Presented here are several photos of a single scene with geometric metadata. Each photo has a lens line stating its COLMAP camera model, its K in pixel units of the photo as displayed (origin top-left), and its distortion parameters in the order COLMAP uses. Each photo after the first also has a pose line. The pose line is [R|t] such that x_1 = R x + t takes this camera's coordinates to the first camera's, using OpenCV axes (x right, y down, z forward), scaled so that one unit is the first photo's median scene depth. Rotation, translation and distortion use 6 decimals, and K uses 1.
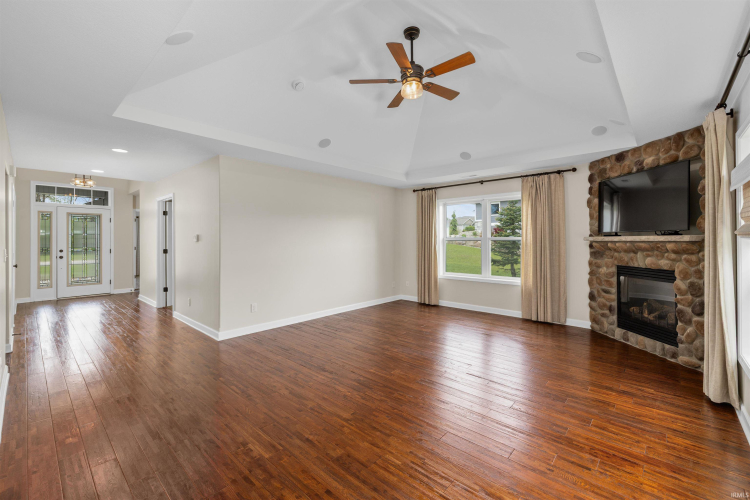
lens RADIAL K [[316.0, 0, 371.9], [0, 316.0, 247.3], [0, 0, 1]] dist [0.001399, 0.000229]
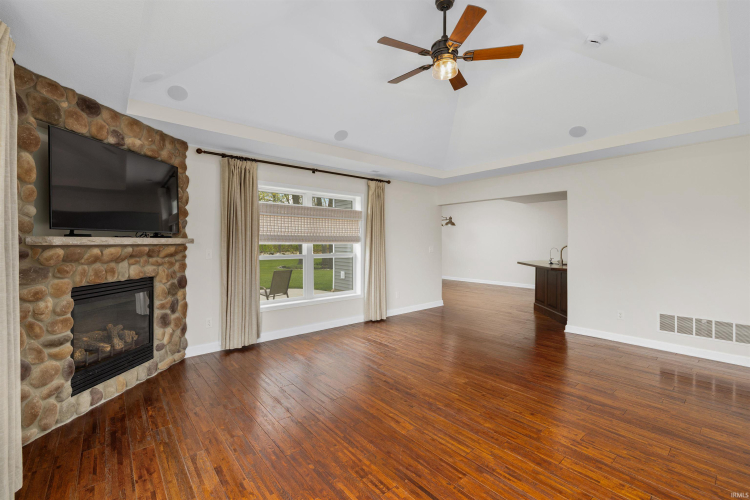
lens RADIAL K [[316.0, 0, 371.9], [0, 316.0, 247.3], [0, 0, 1]] dist [0.001399, 0.000229]
pose [[-0.991443, -0.005369, 0.130429, 0.189541], [-0.000323, 0.999252, 0.038675, -0.041620], [-0.130539, 0.038302, -0.990703, 1.646221]]
